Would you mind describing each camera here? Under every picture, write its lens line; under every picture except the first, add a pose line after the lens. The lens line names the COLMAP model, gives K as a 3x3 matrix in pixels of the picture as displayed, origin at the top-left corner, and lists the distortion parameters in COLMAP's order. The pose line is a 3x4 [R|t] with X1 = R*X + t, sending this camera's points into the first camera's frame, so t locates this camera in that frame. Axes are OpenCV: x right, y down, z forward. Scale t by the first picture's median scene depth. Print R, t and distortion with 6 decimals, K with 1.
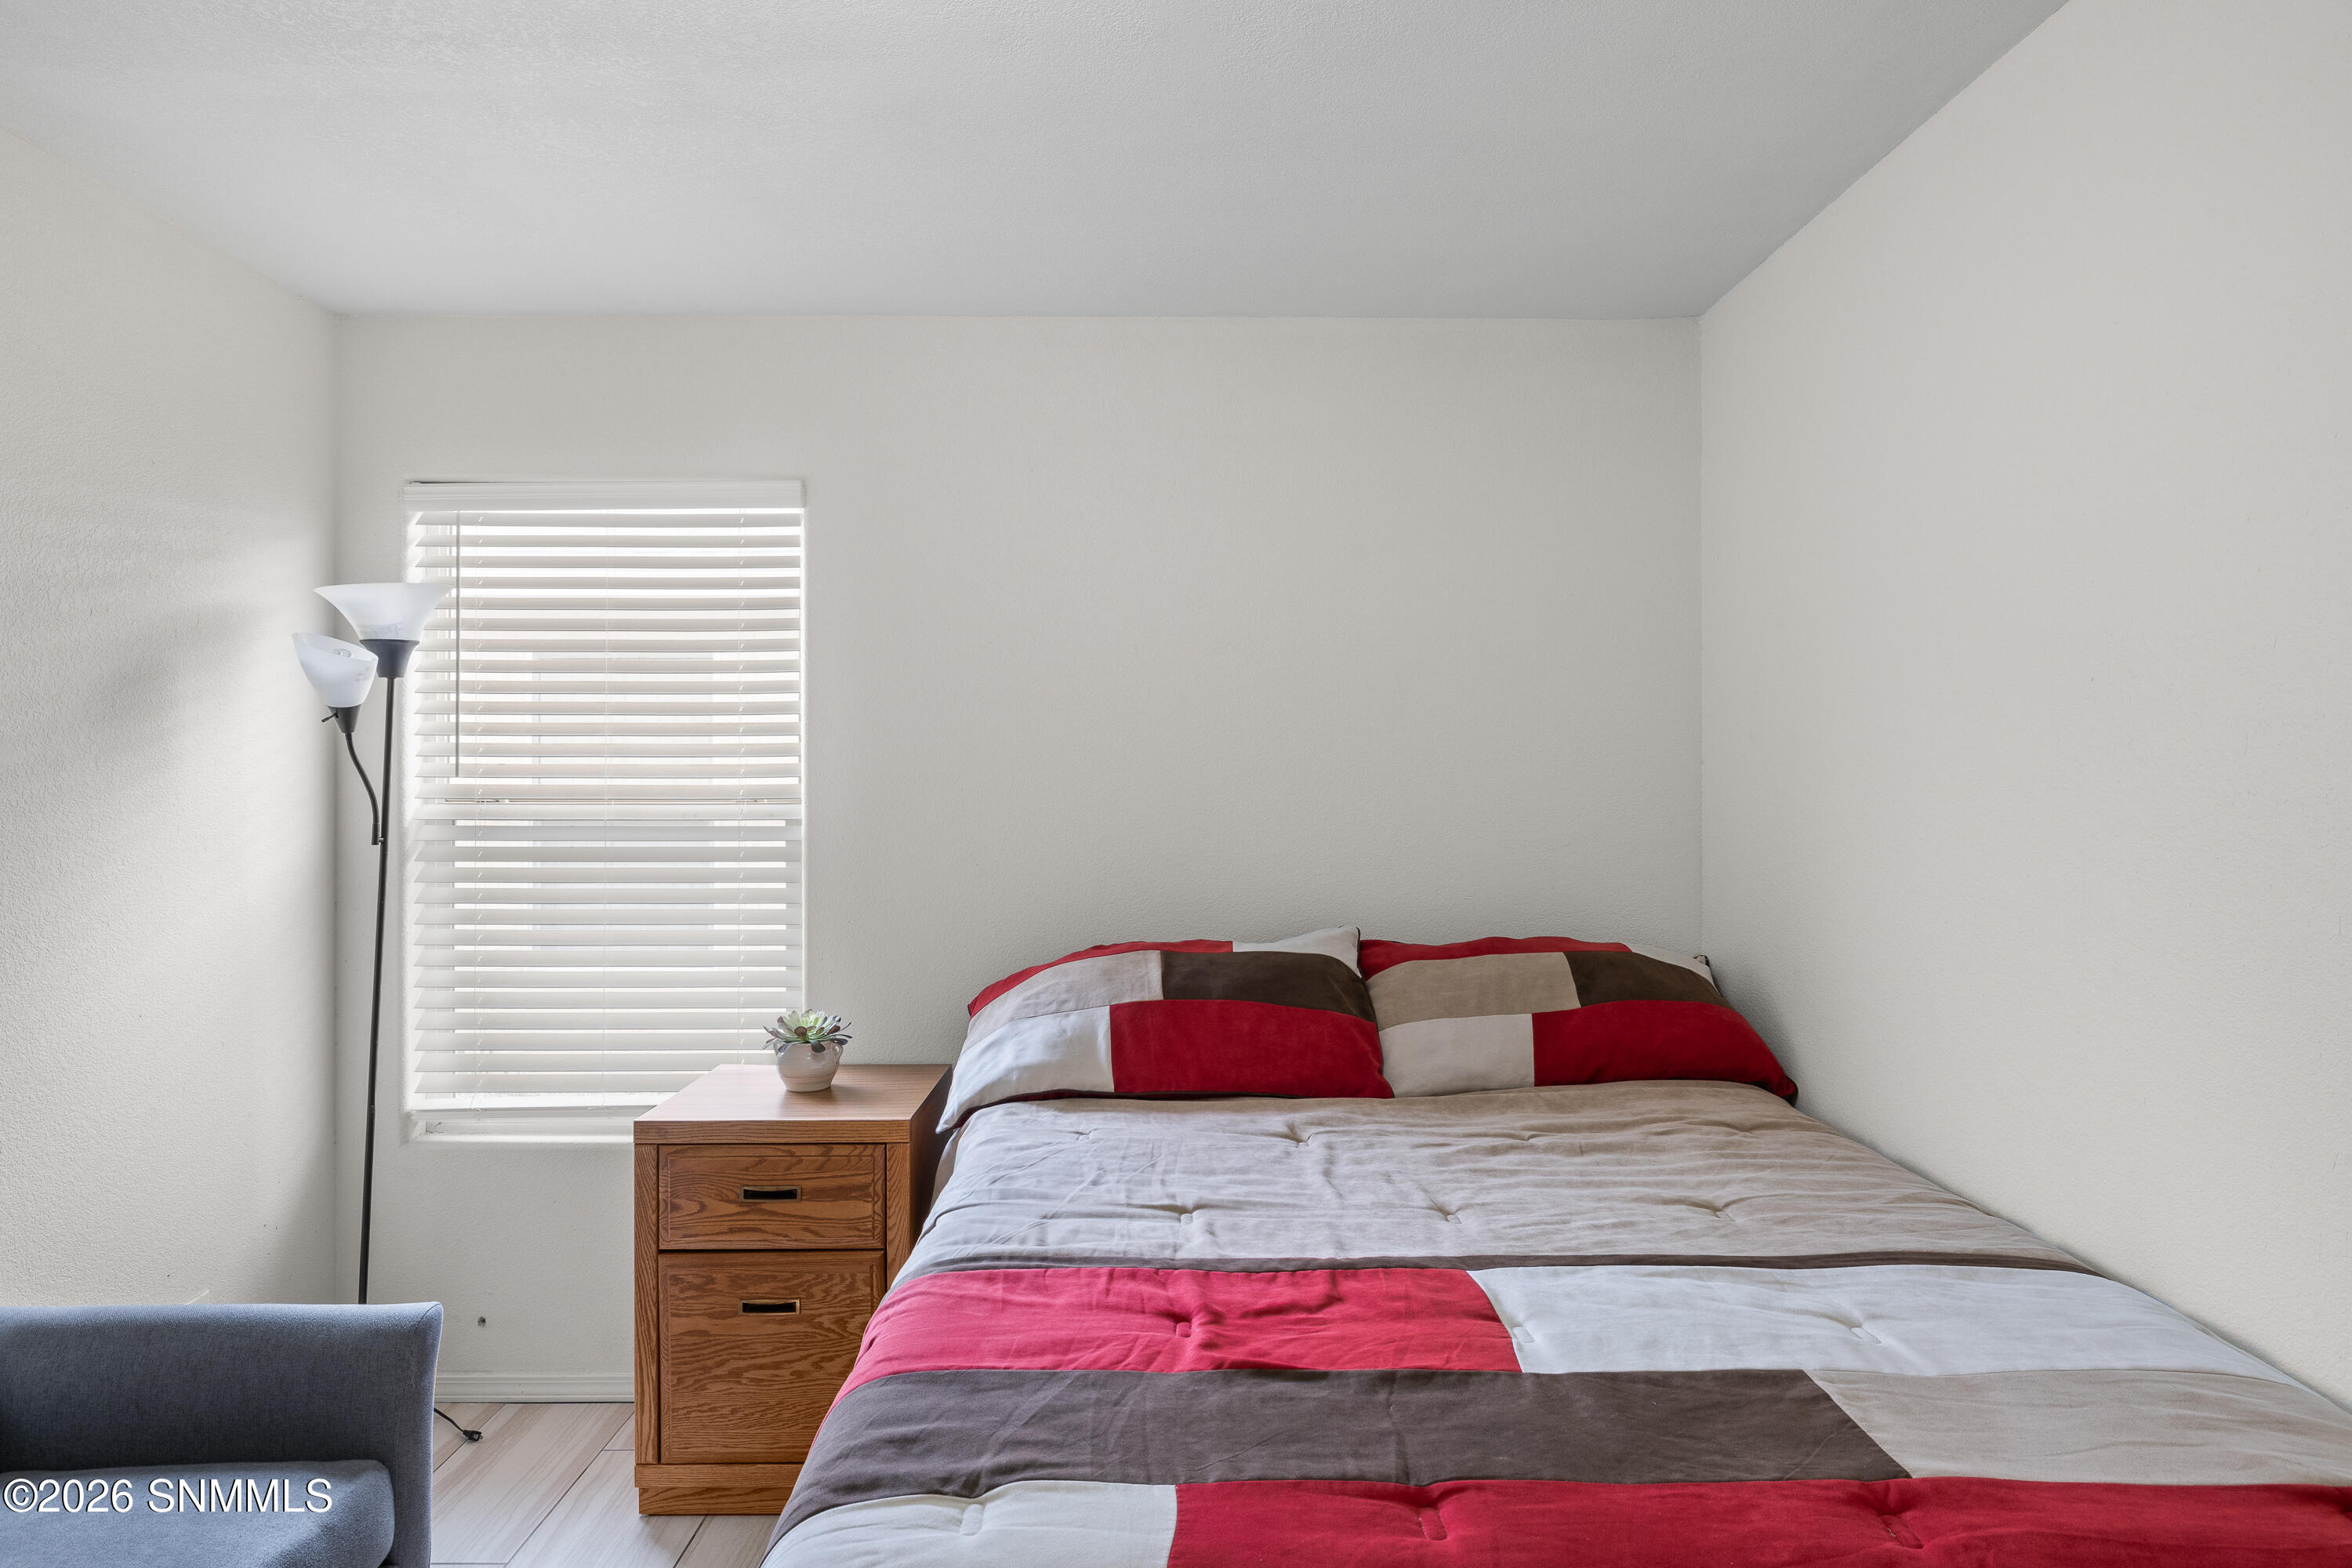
lens RADIAL K [[1347.4, 0, 1179.6], [0, 1347.4, 765.6], [0, 0, 1]] dist [-0.001983, 0.000260]
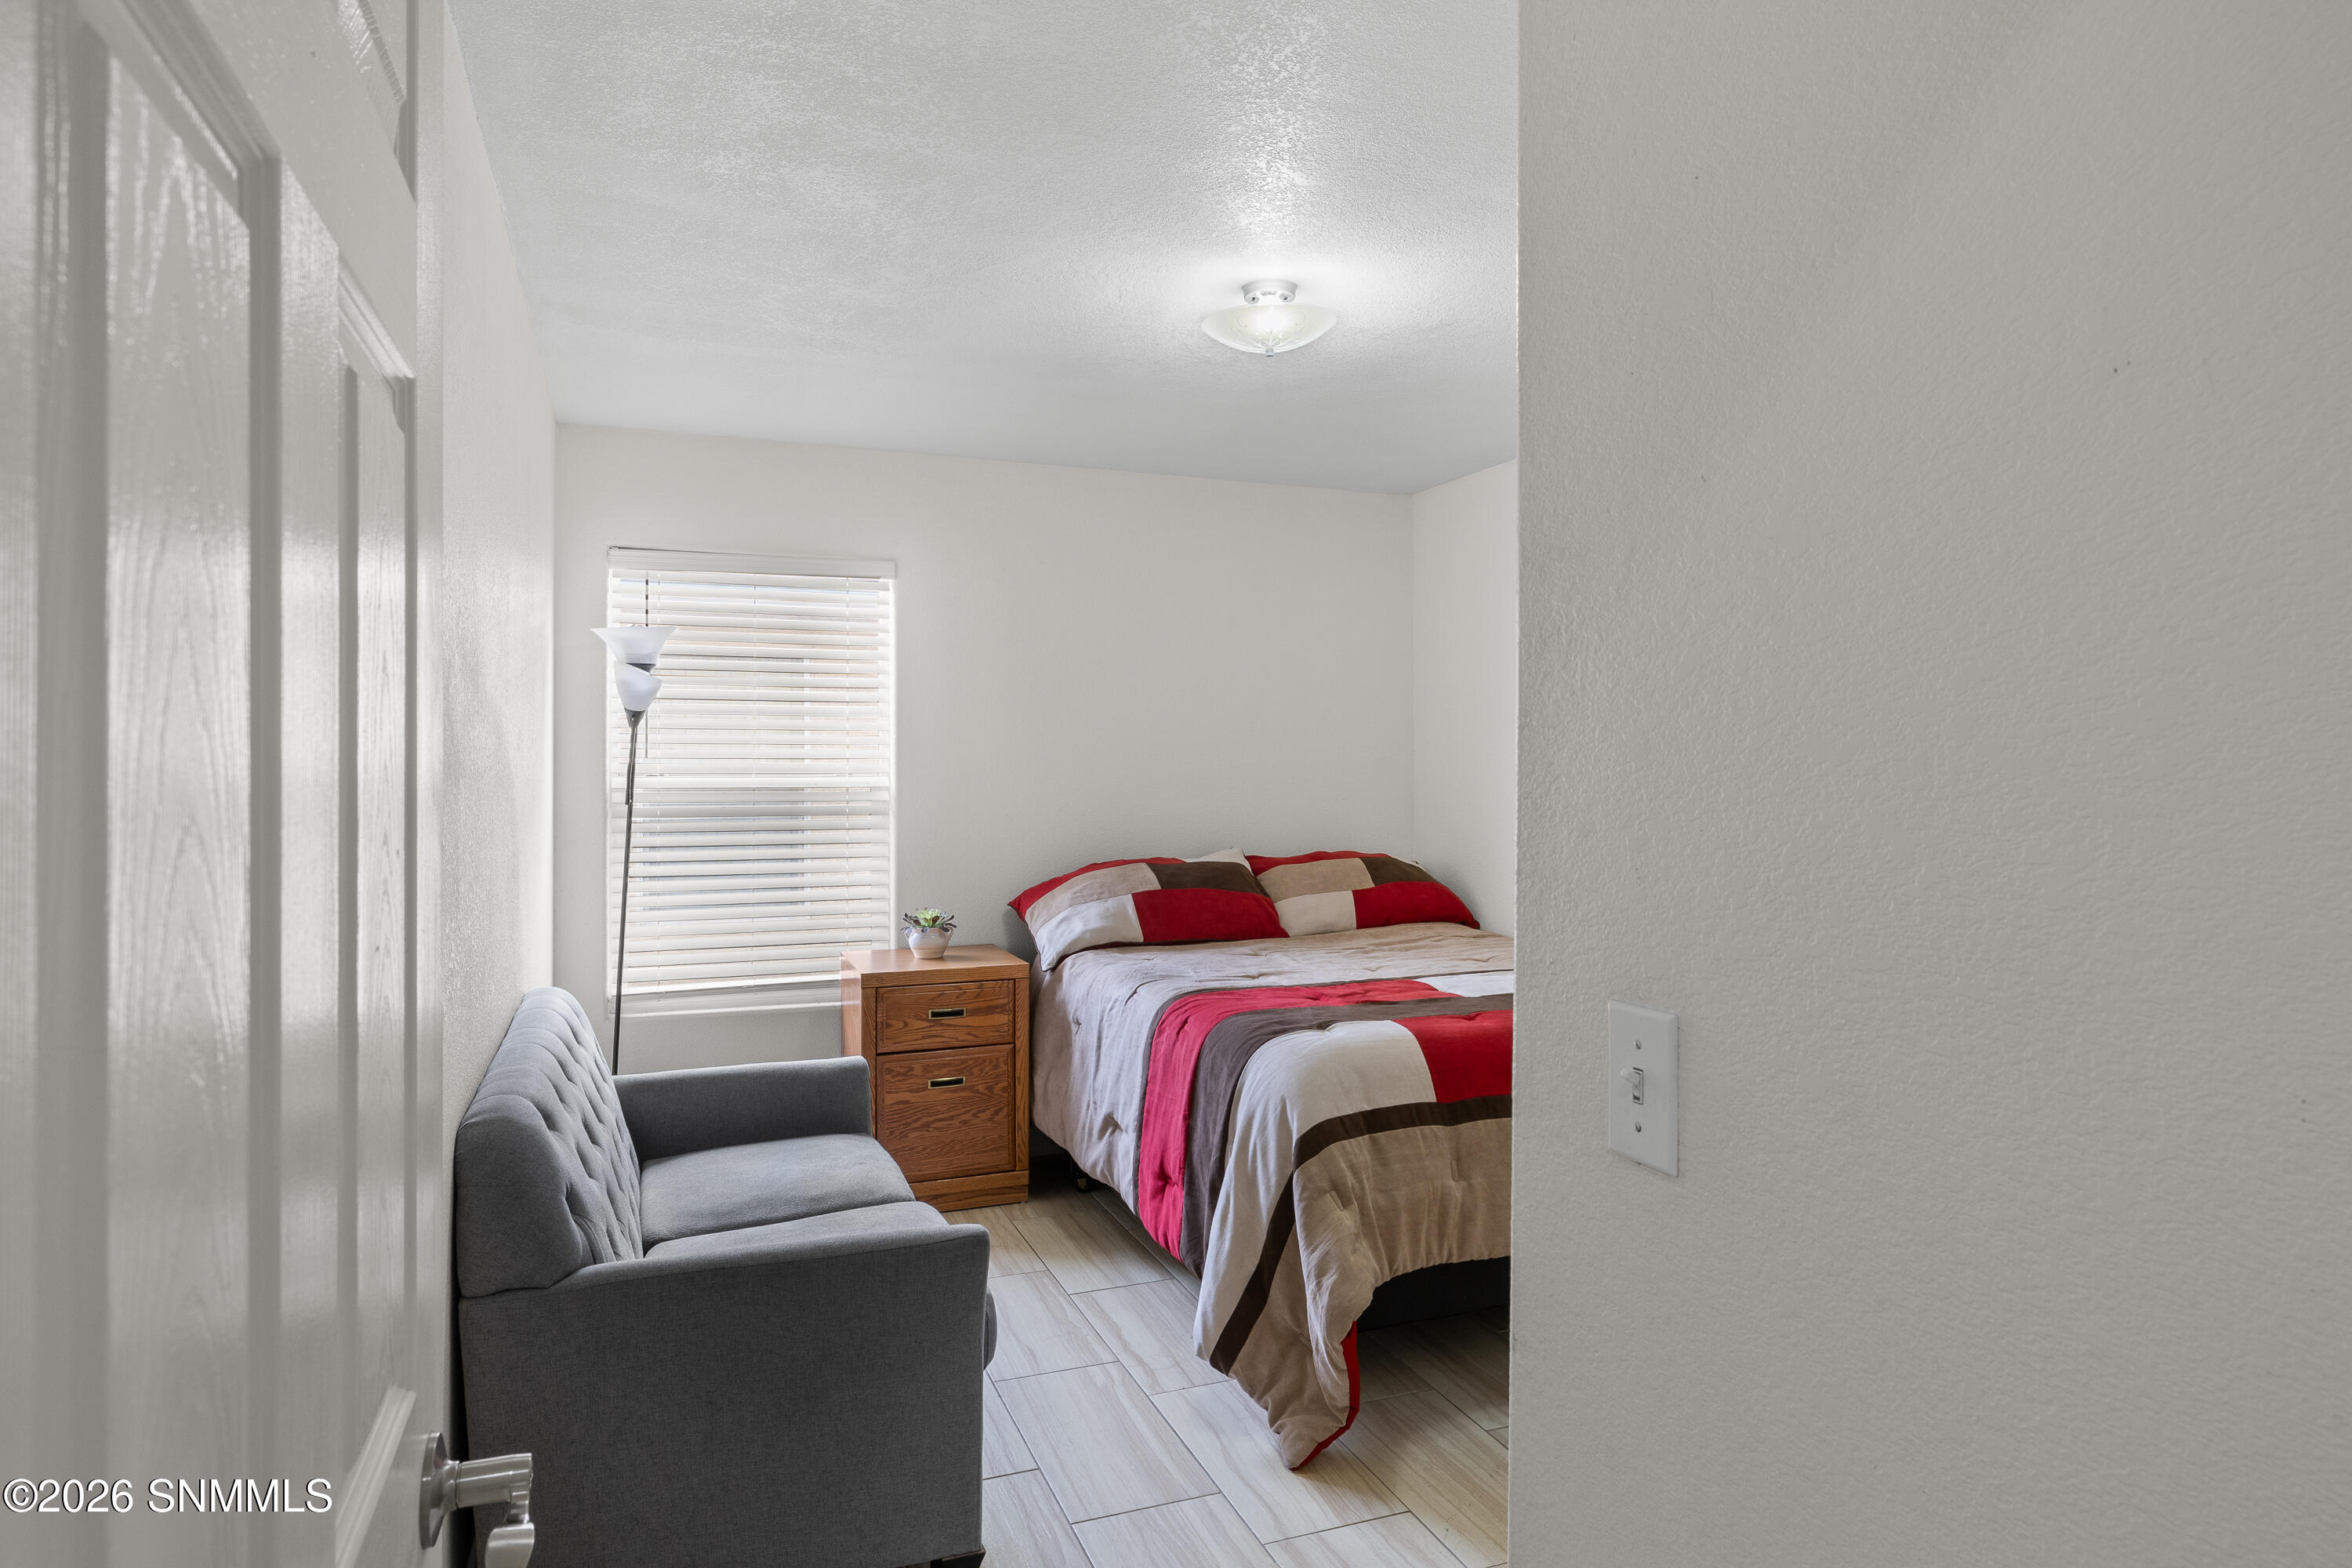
lens RADIAL K [[1347.4, 0, 1179.6], [0, 1347.4, 765.6], [0, 0, 1]] dist [-0.001983, 0.000260]
pose [[0.934415, -0.001297, 0.356183, -0.598086], [-0.001838, 0.999963, 0.008462, 0.003317], [-0.356181, -0.008562, 0.934378, -0.599077]]
